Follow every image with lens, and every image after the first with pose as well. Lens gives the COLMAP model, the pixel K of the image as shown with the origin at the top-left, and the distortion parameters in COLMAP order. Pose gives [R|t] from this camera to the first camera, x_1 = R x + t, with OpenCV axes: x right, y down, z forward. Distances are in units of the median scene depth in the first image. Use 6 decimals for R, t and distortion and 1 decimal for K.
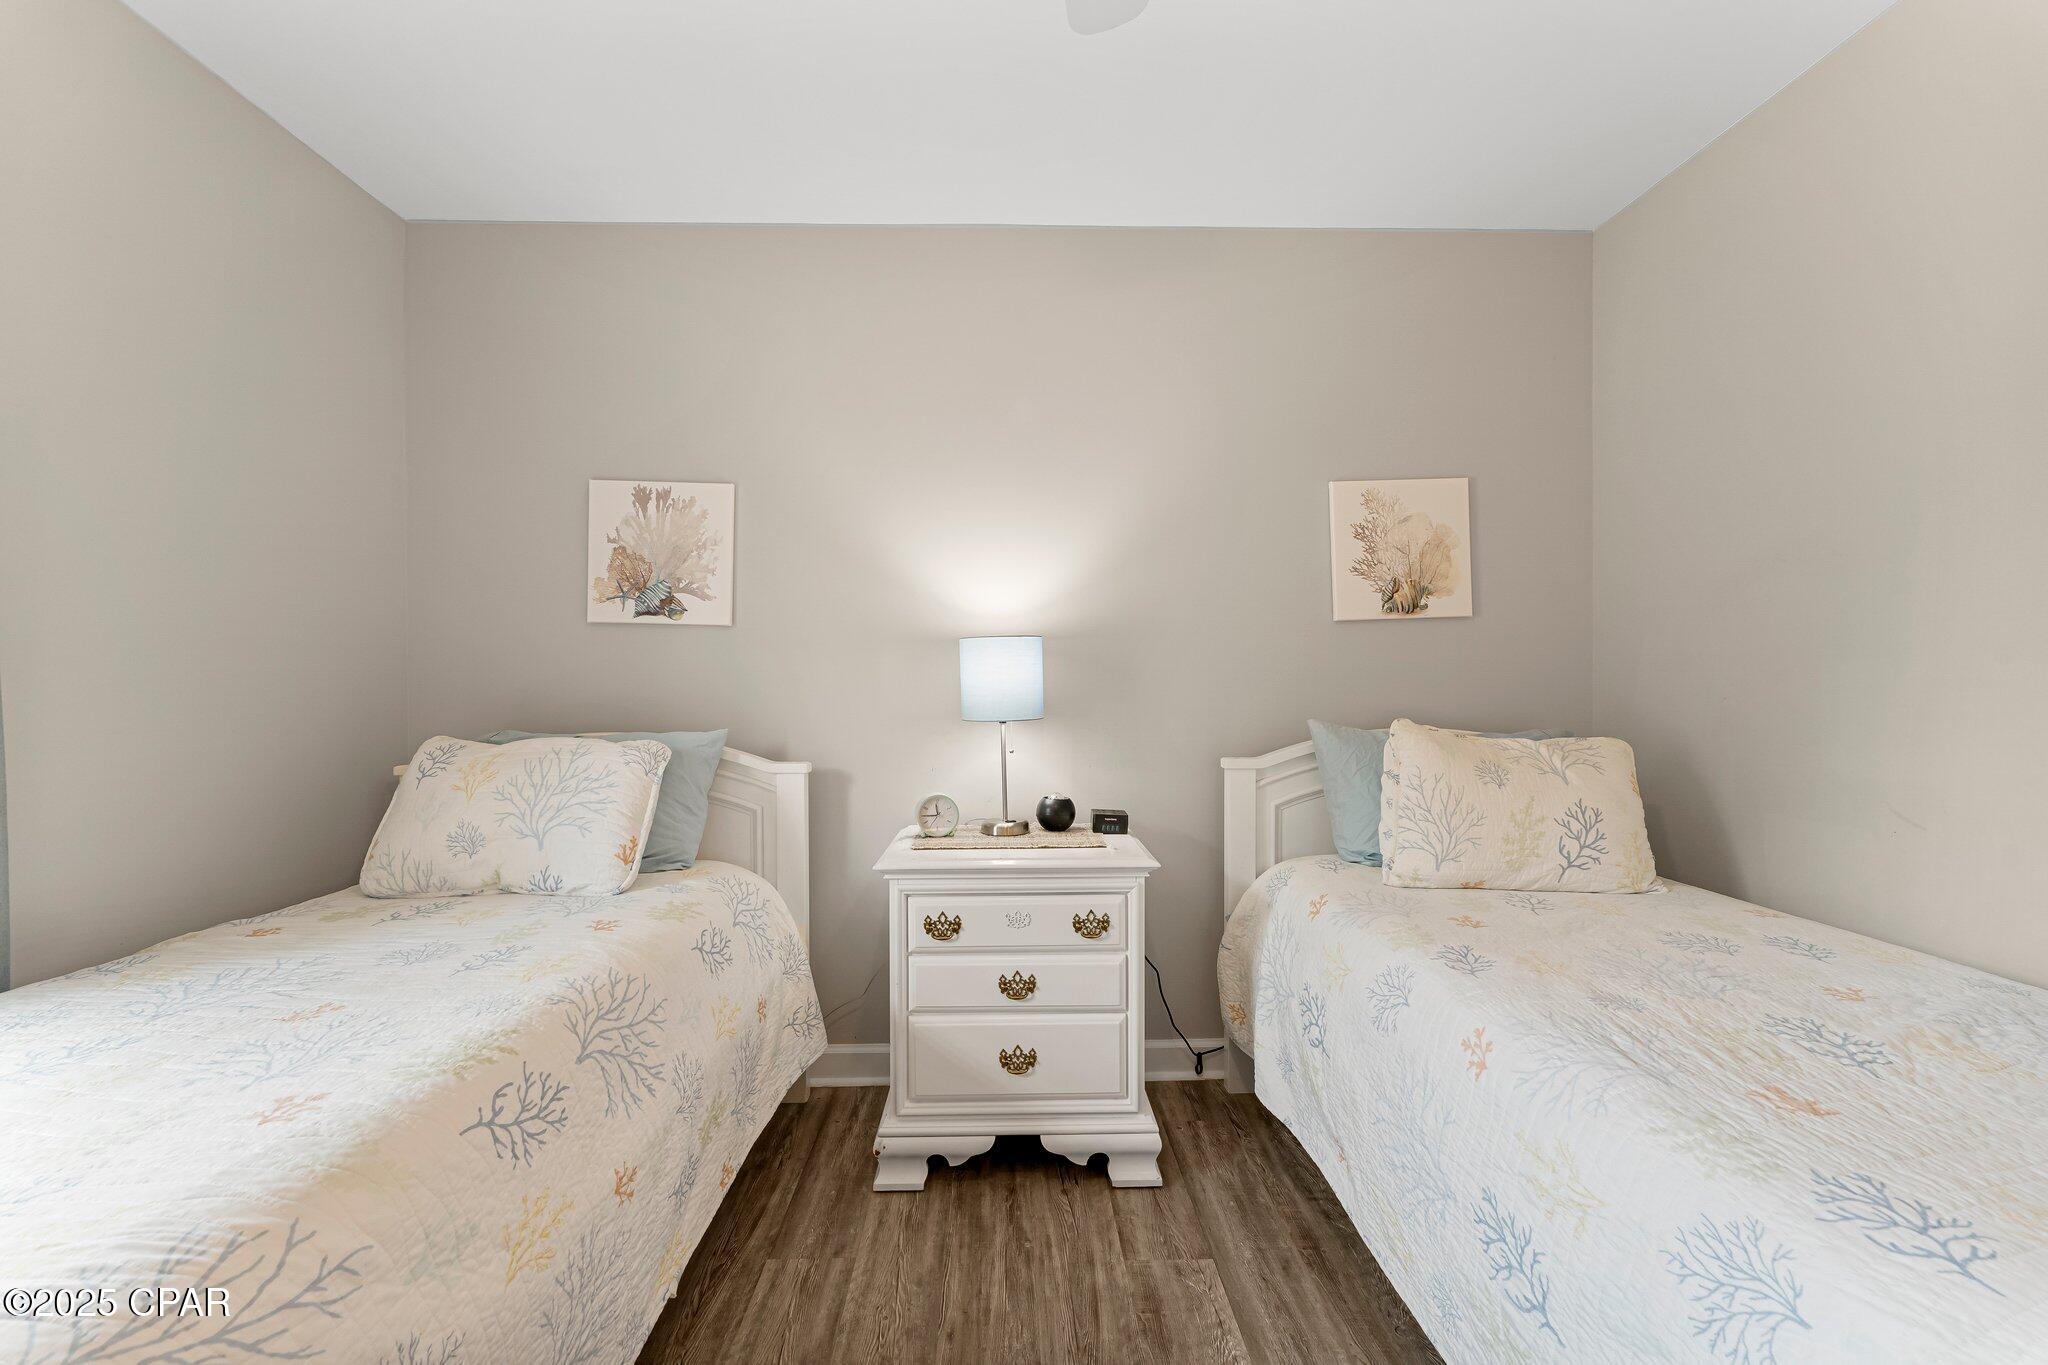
lens RADIAL K [[825.4, 0, 1024.0], [0, 825.4, 682.5], [0, 0, 1]] dist [-0.000092, 0.000062]
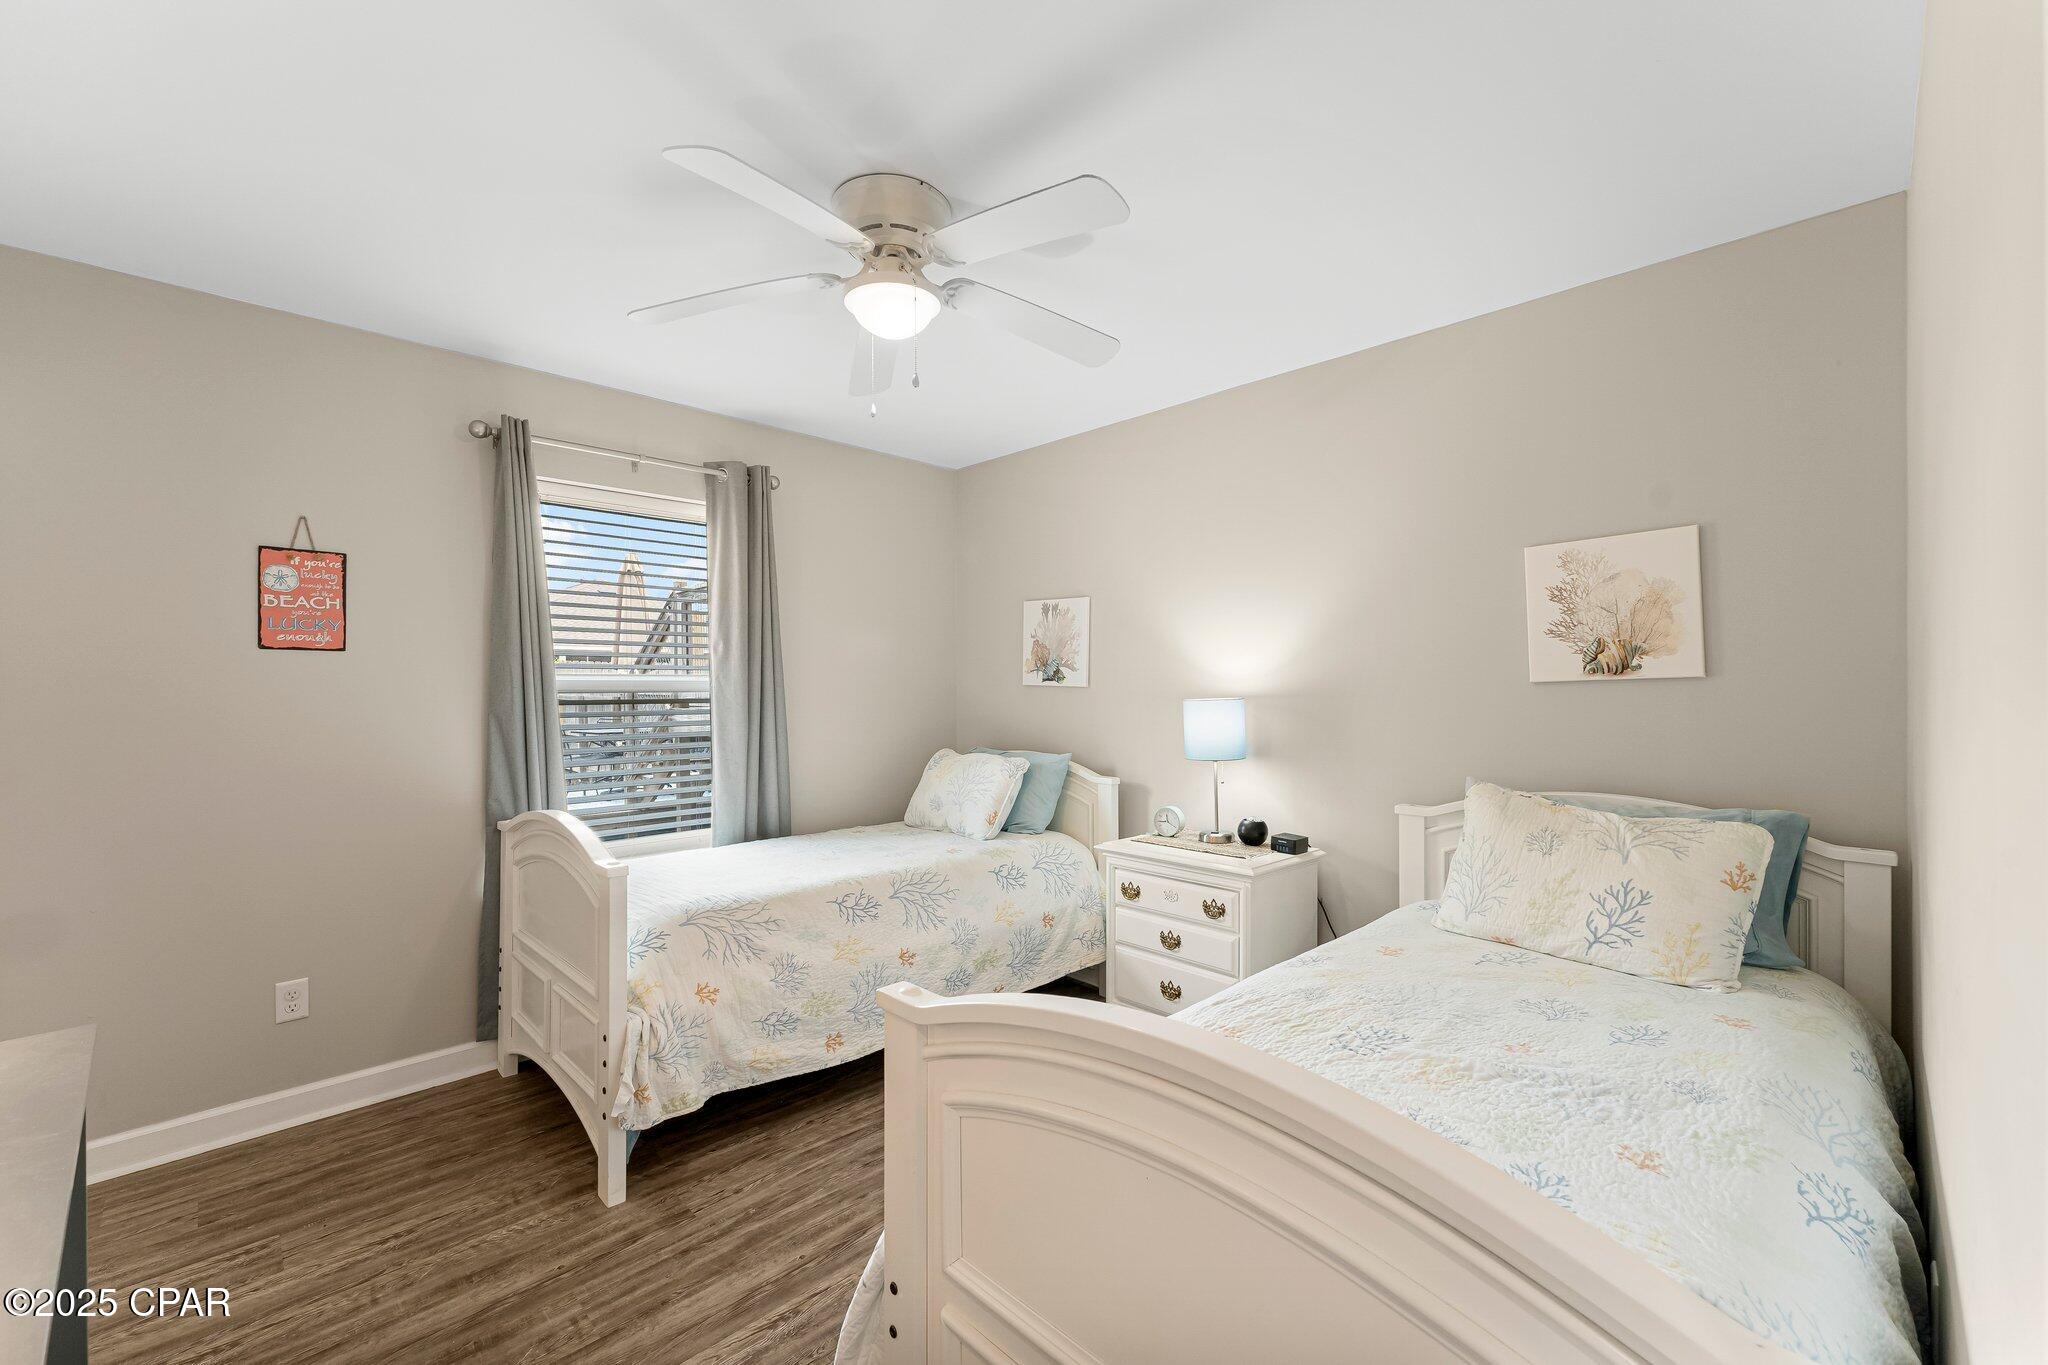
lens RADIAL K [[825.4, 0, 1024.0], [0, 825.4, 682.5], [0, 0, 1]] dist [-0.000092, 0.000062]
pose [[0.685921, -0.002004, -0.727673, 0.746156], [-0.001344, 0.999991, -0.004021, -0.075064], [0.727674, 0.003736, 0.685913, -0.175098]]
